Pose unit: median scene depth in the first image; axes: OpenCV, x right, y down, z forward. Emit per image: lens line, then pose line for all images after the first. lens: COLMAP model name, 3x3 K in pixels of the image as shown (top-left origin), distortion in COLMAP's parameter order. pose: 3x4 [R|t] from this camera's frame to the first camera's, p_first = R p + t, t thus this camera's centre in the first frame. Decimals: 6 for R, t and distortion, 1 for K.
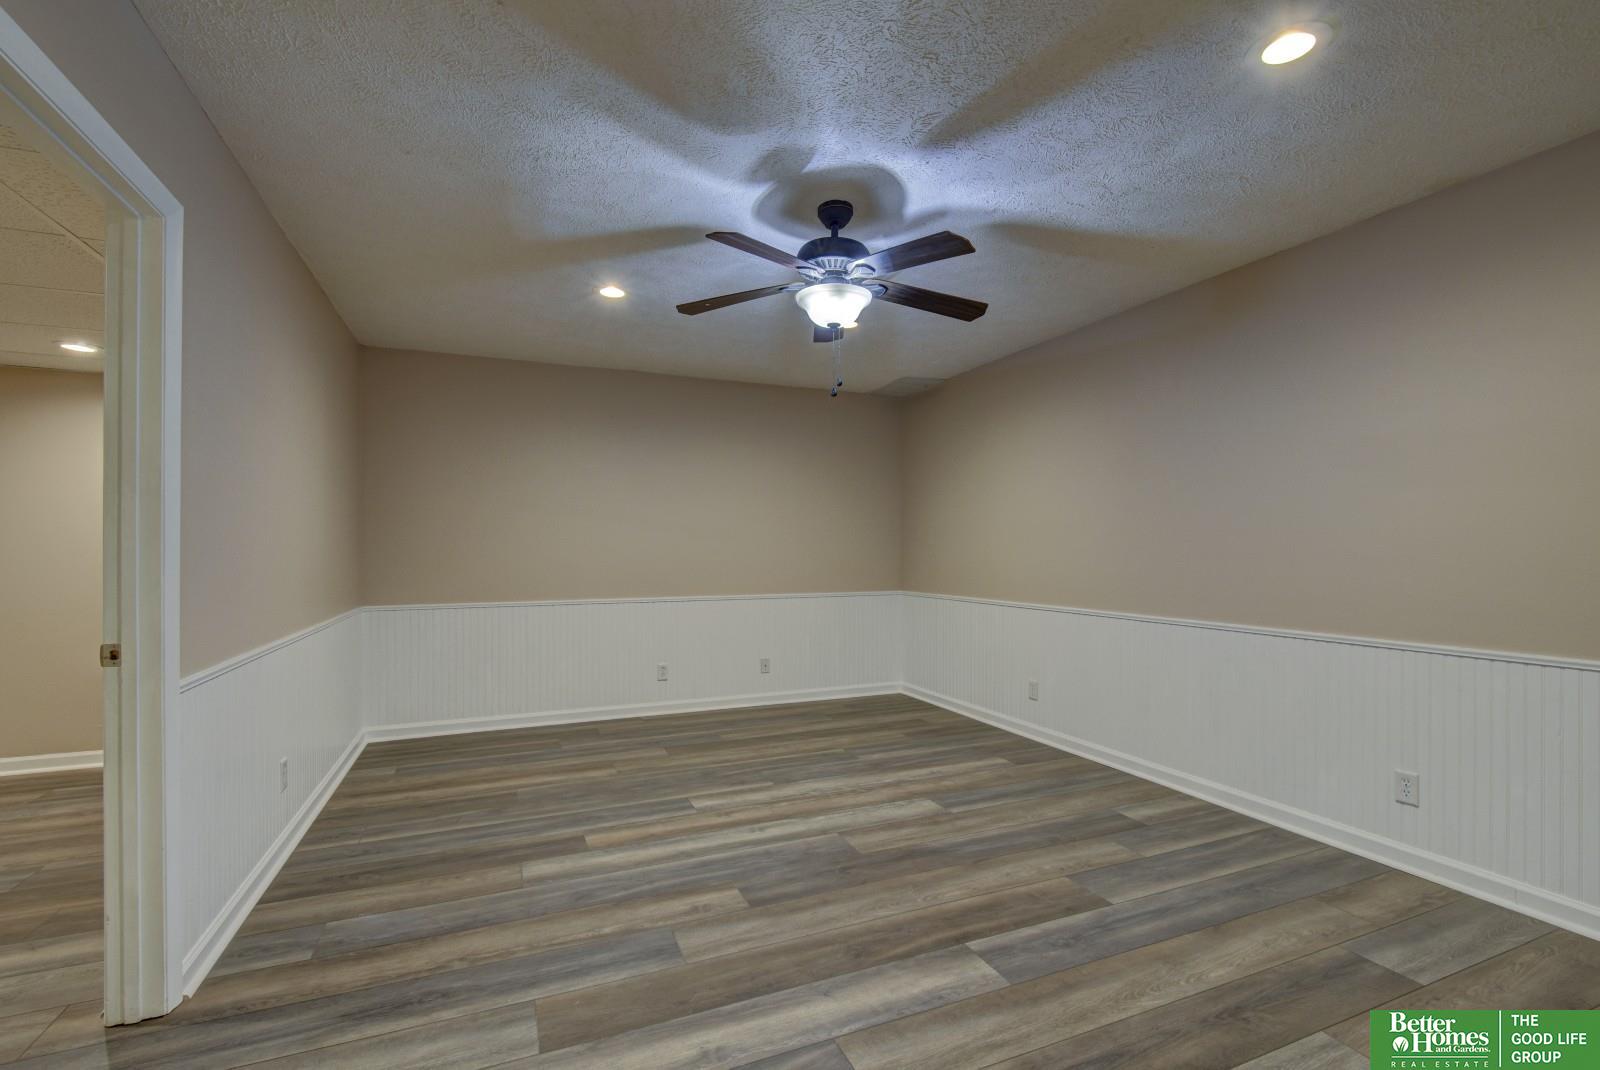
lens RADIAL K [[723.4, 0, 792.5], [0, 723.4, 543.7], [0, 0, 1]] dist [0.001974, 0.000196]
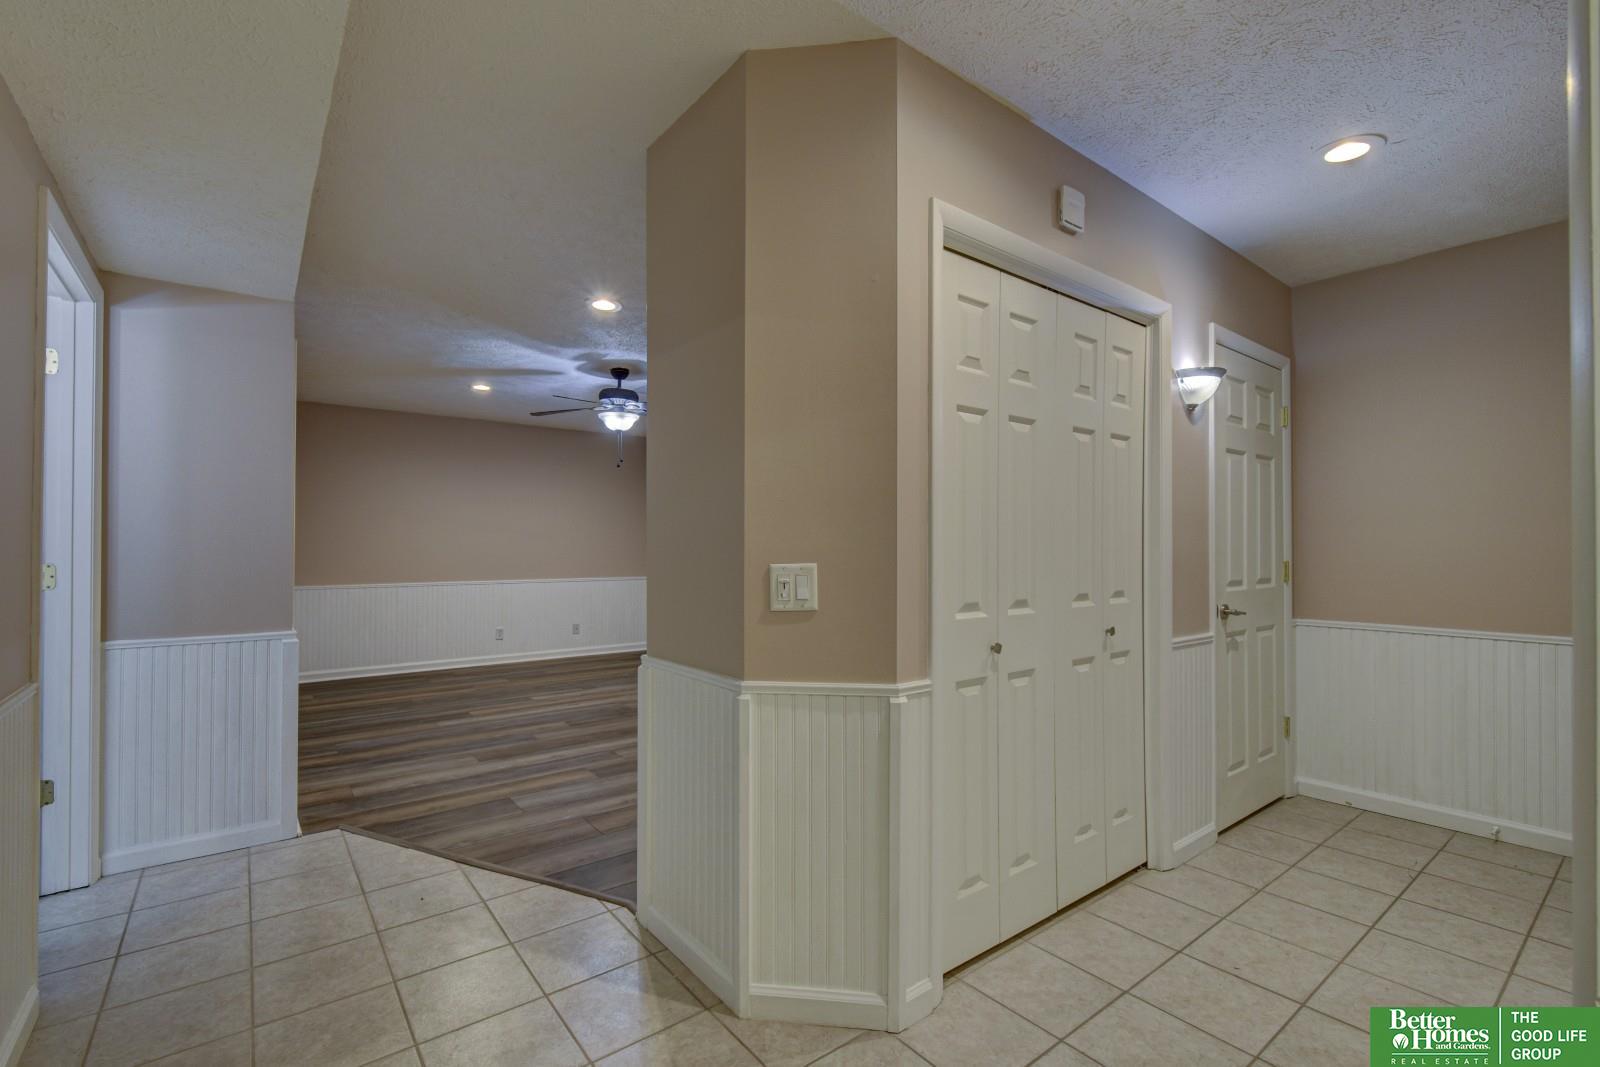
lens RADIAL K [[721.1, 0, 814.2], [0, 721.1, 539.4], [0, 0, 1]] dist [-0.003733, -0.002039]
pose [[0.958228, 0.010667, 0.285806, 0.010621], [-0.009403, 0.999939, -0.005797, -0.009142], [-0.285851, 0.002867, 0.958270, -0.984419]]
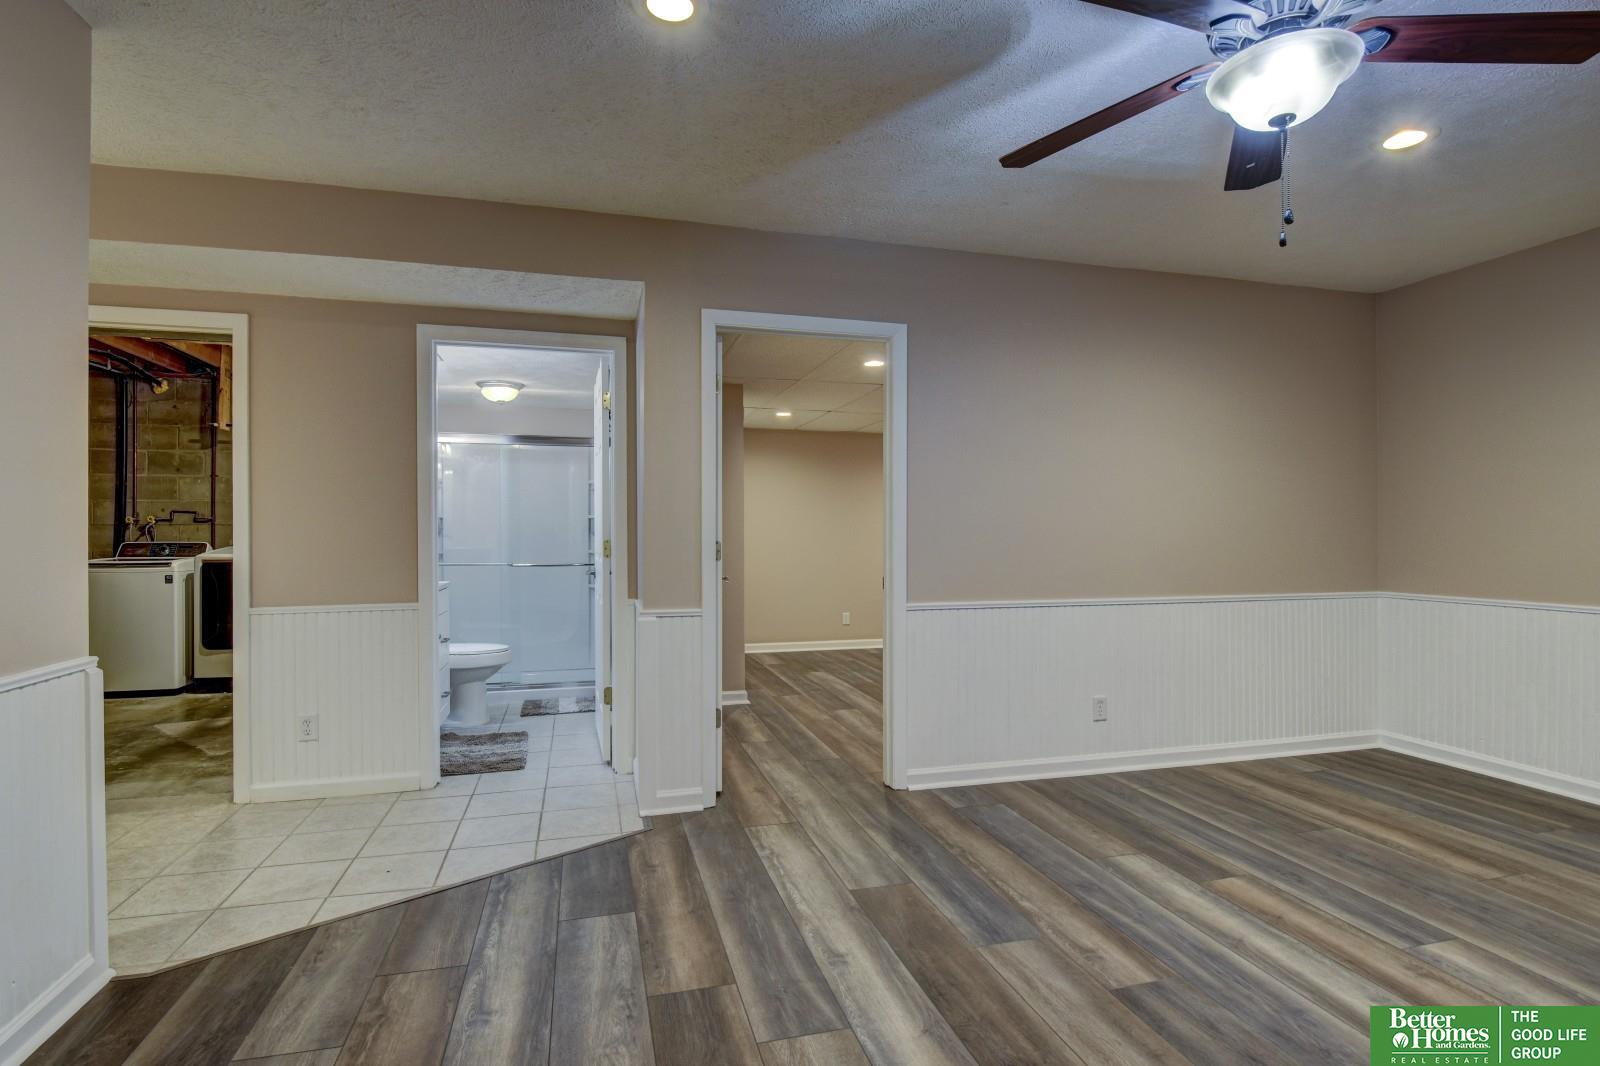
lens RADIAL K [[766.0, 0, 784.1], [0, 766.0, 536.4], [0, 0, 1]] dist [-0.002589, -0.001020]
pose [[-0.153947, 0.001233, -0.988078, 0.700071], [0.011881, 0.999929, -0.000603, 0.019958], [0.988008, -0.011832, -0.153950, 0.702277]]
